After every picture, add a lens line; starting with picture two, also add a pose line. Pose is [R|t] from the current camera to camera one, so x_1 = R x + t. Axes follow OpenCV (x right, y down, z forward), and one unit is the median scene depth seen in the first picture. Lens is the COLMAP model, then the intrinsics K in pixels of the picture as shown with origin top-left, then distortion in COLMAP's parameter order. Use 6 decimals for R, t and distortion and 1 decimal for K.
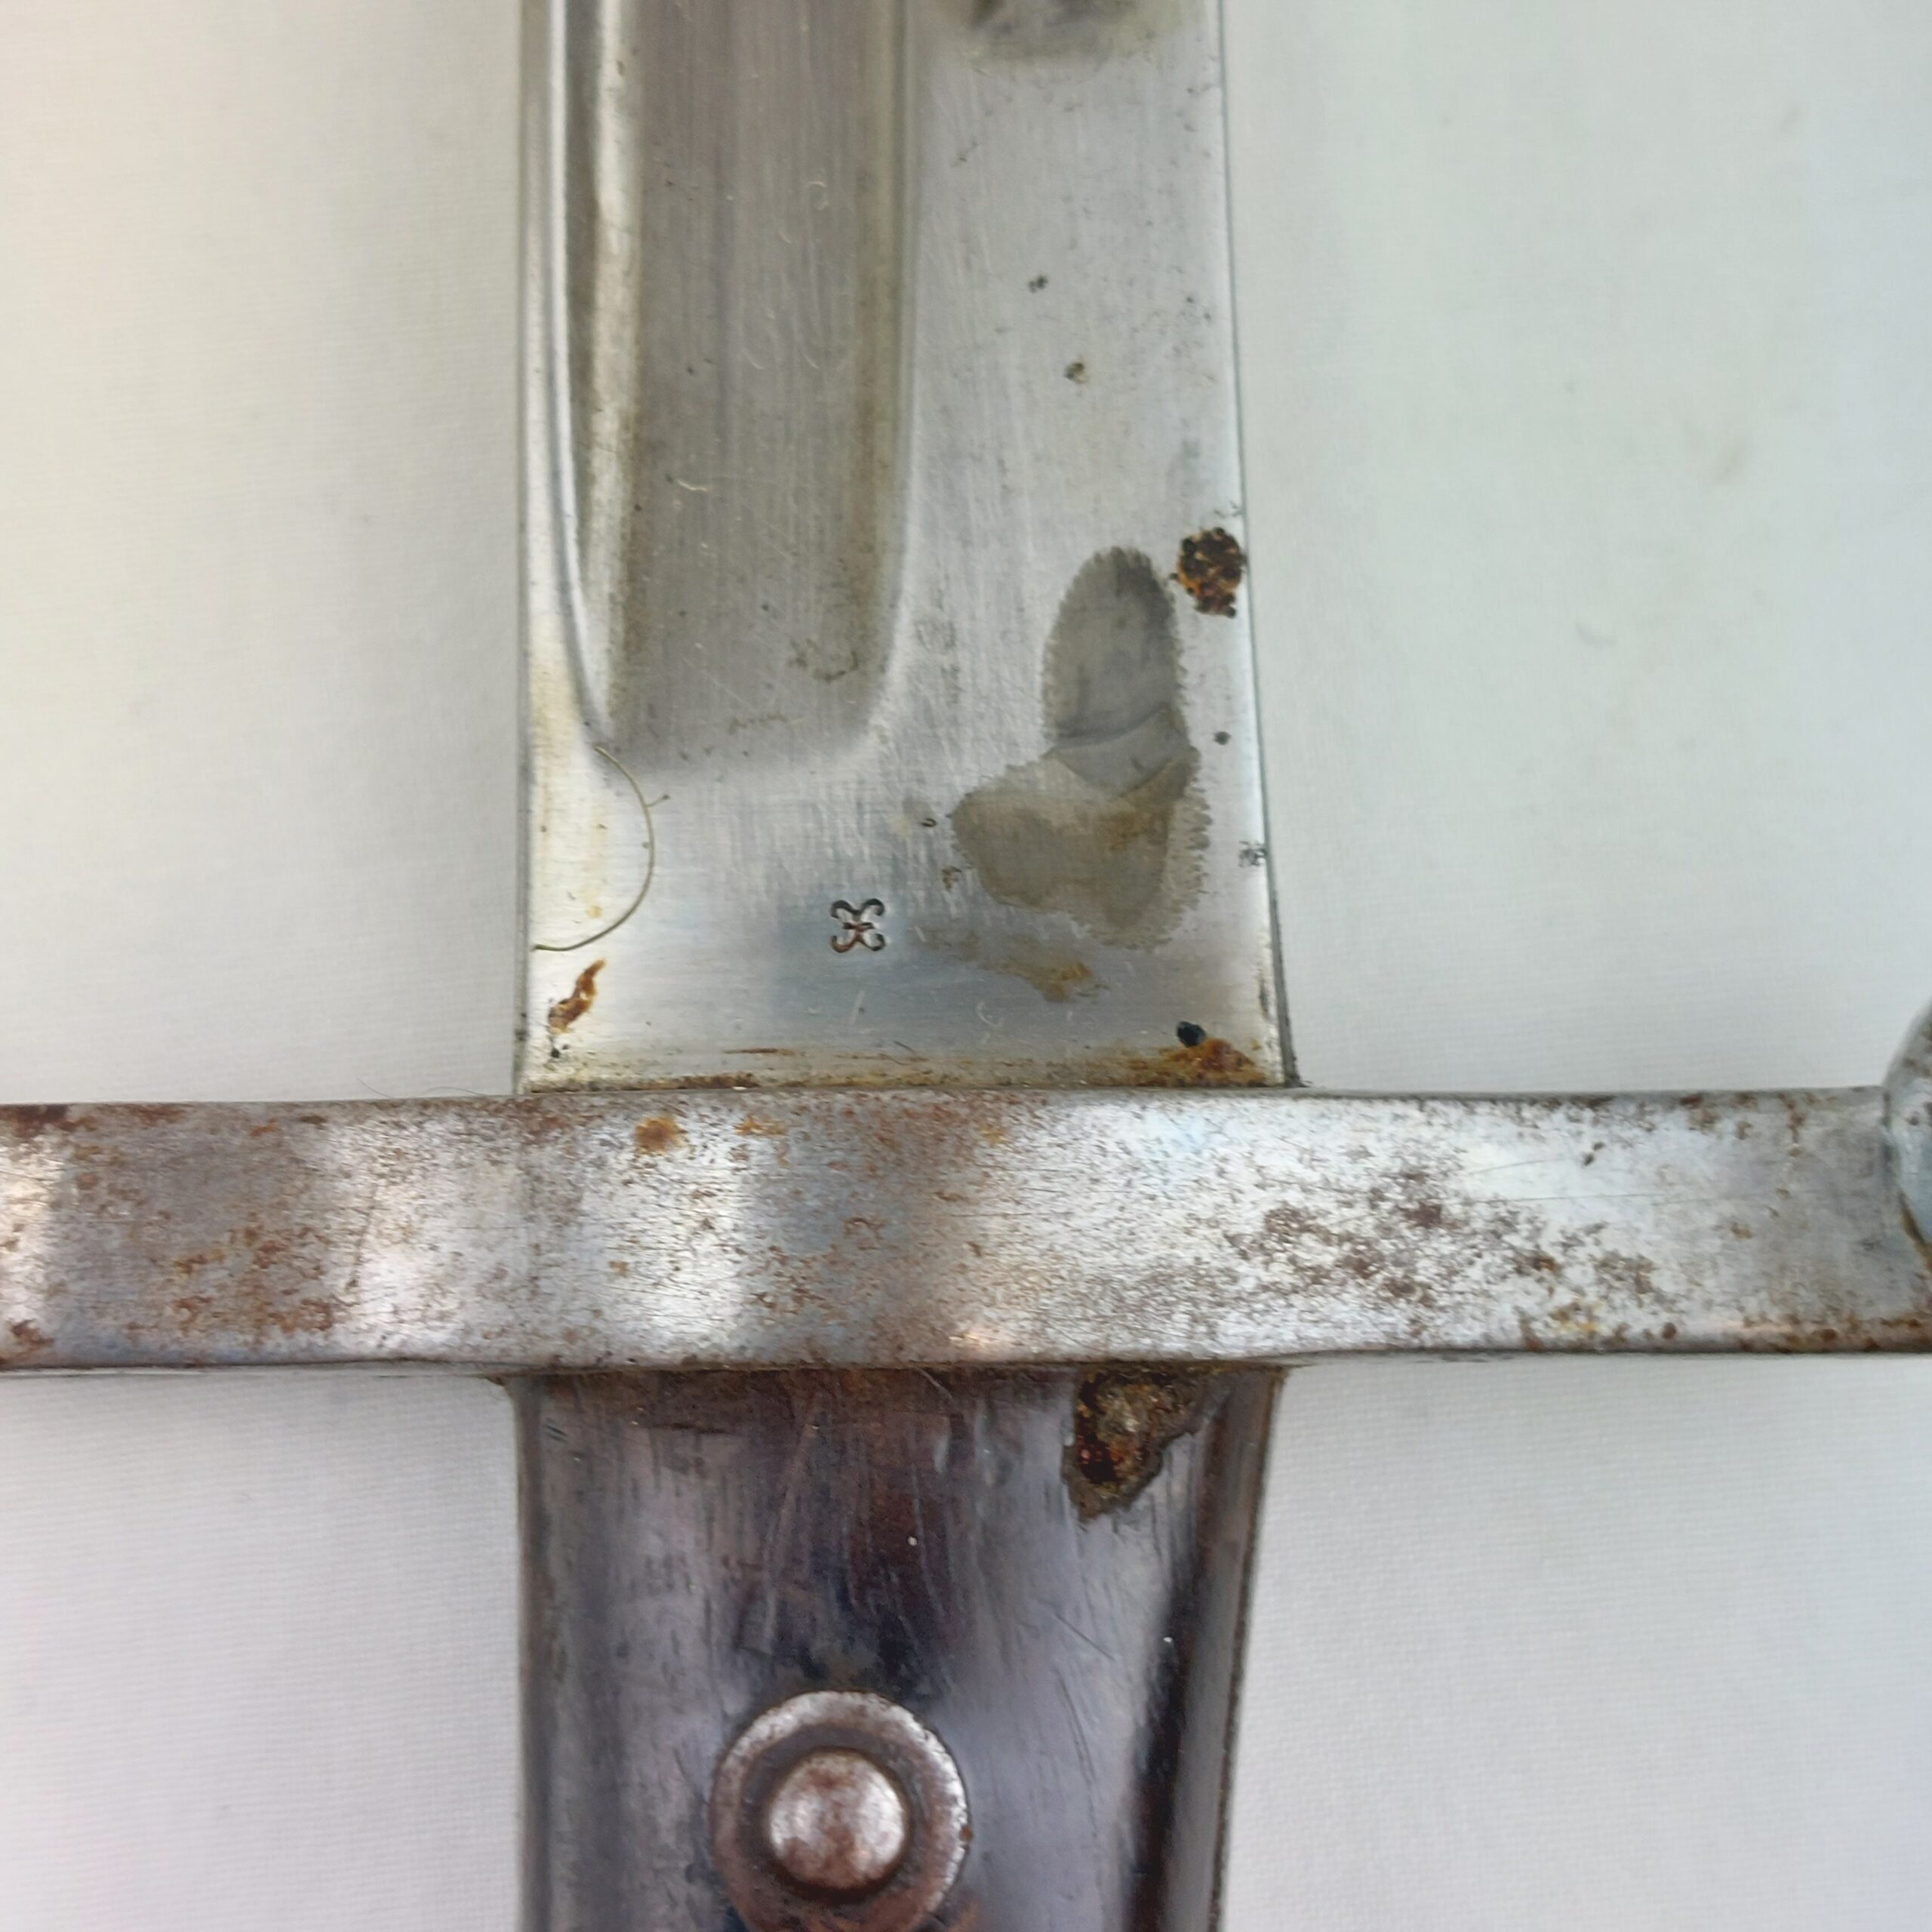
lens RADIAL K [[3807.2, 0, 1009.2], [0, 3807.2, 999.7], [0, 0, 1]] dist [0.452054, -3.579453]
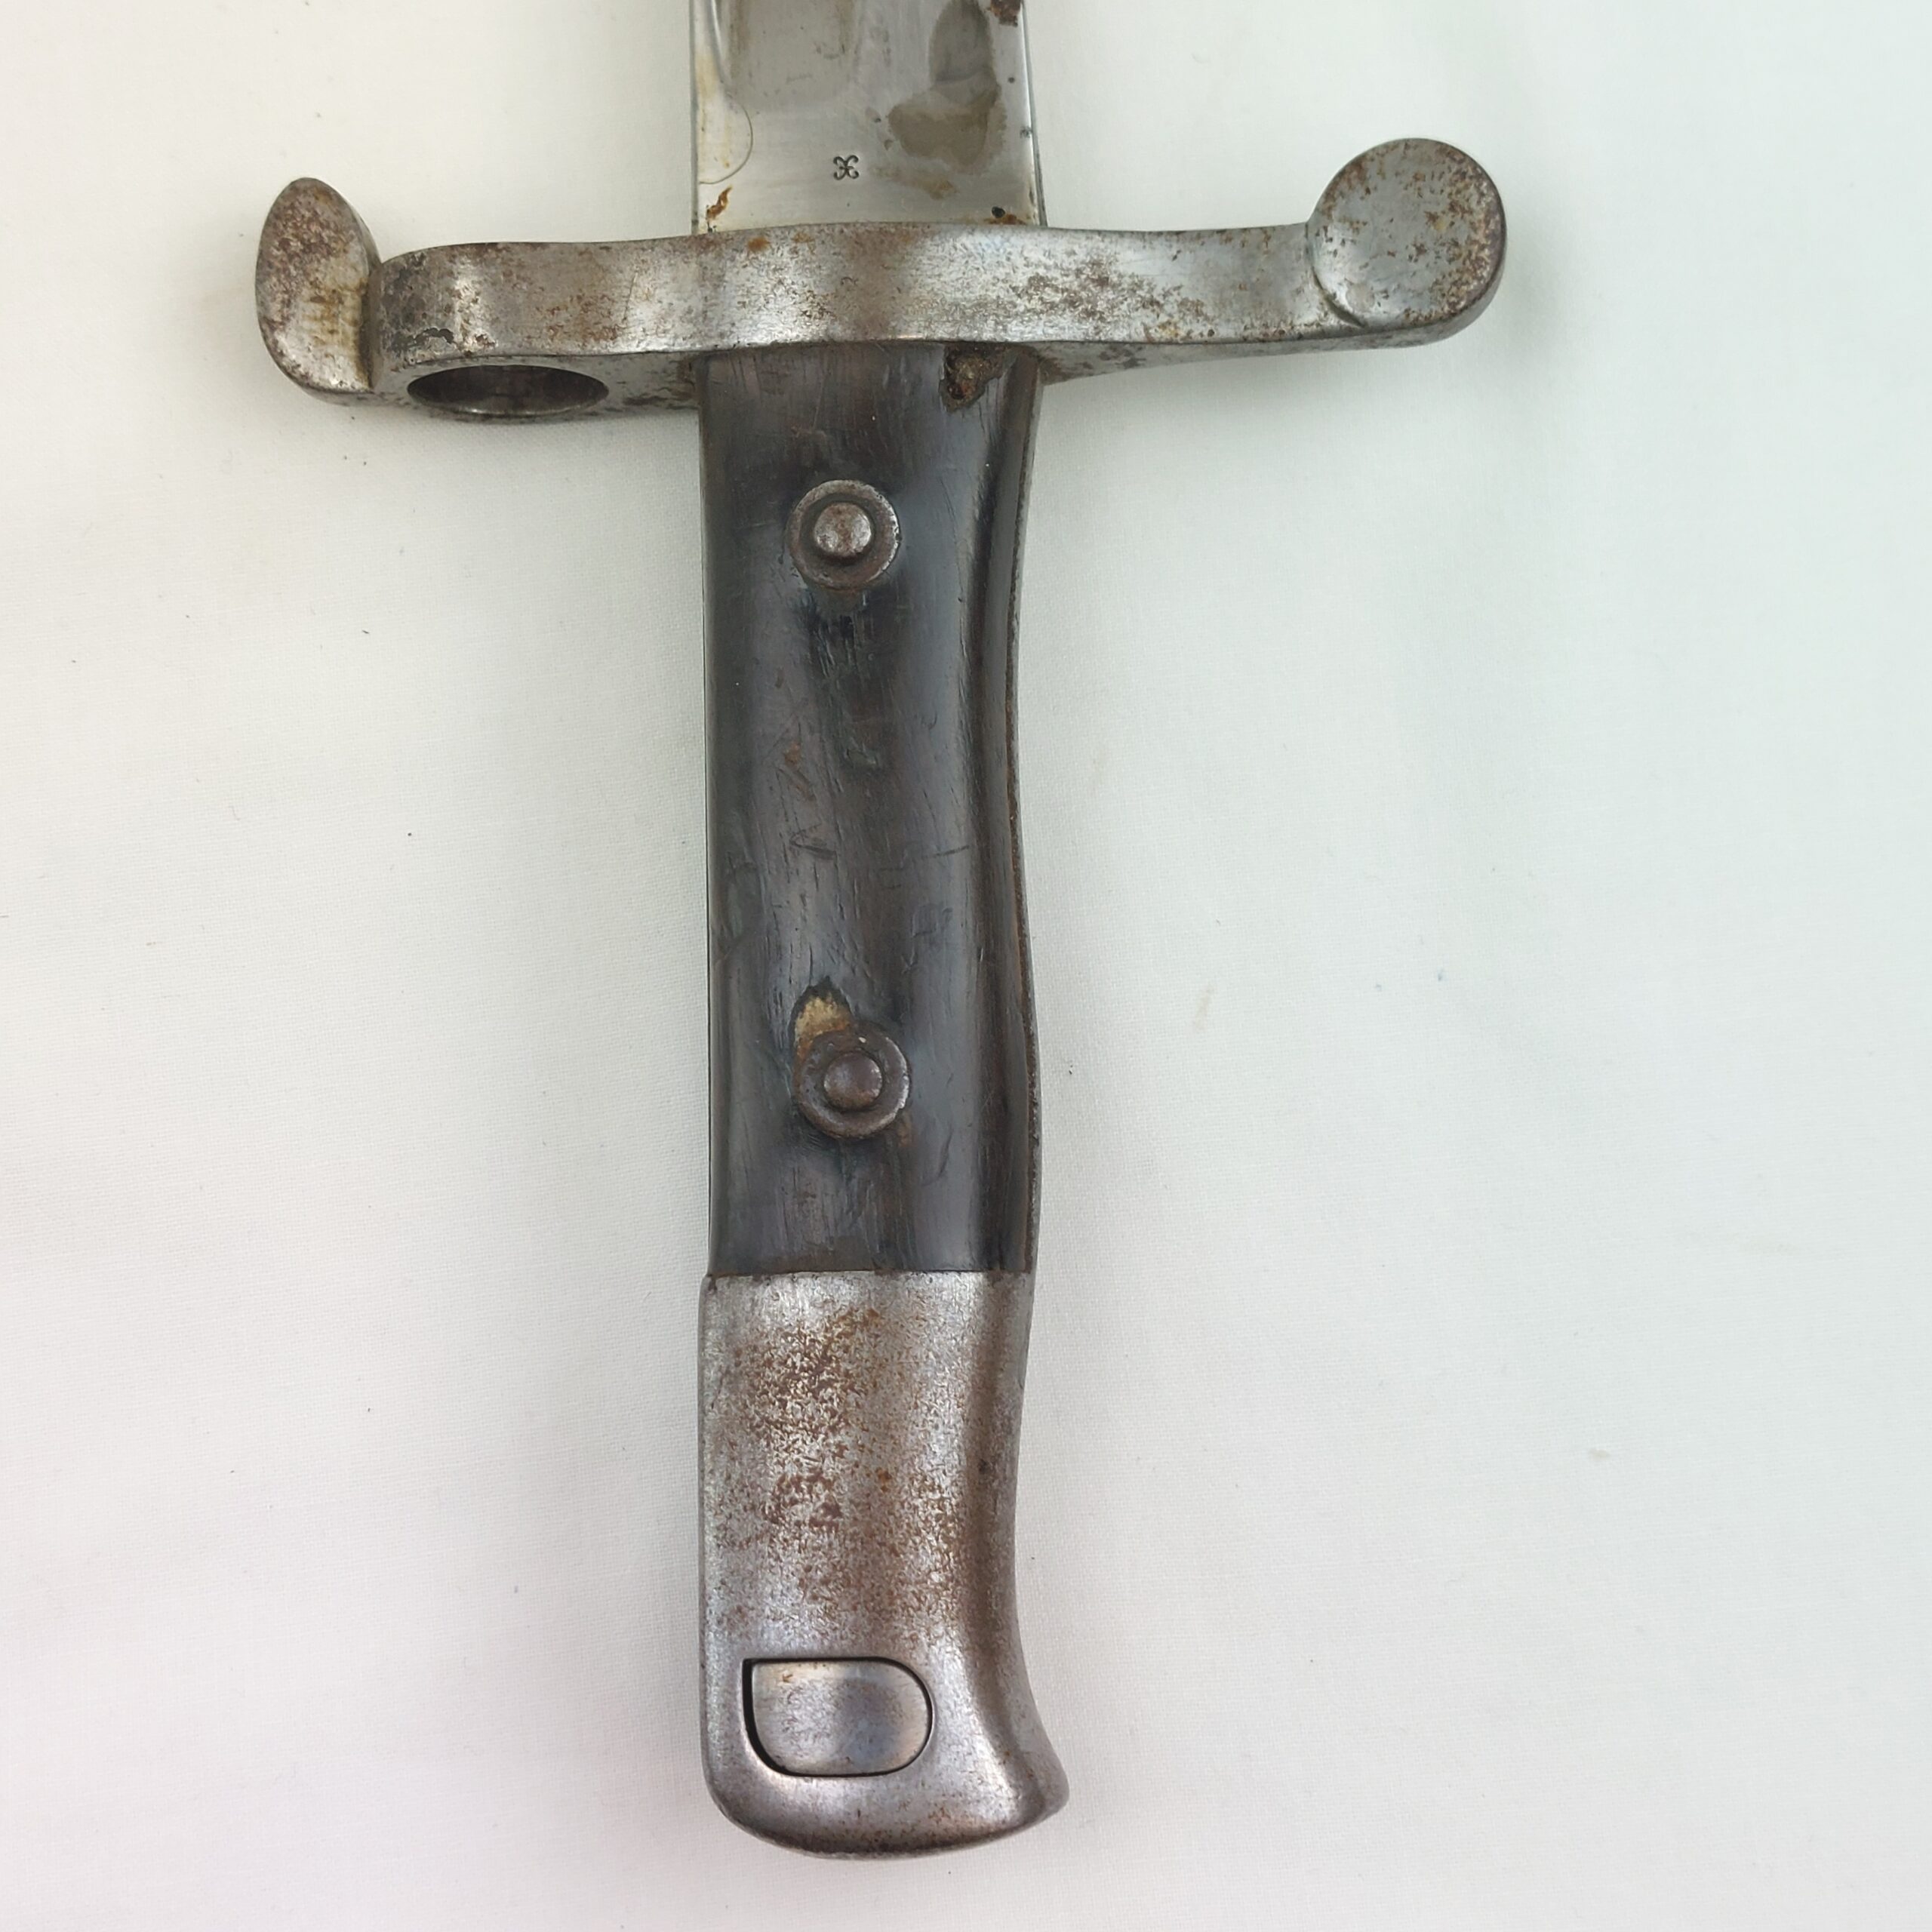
lens RADIAL K [[3612.7, 0, 1002.4], [0, 3612.7, 960.9], [0, 0, 1]] dist [0.377225, -2.532535]
pose [[0.999665, -0.017995, -0.018615, 0.083609], [0.017820, 0.999796, -0.009545, 0.473328], [0.018783, 0.009210, 0.999781, -1.131177]]
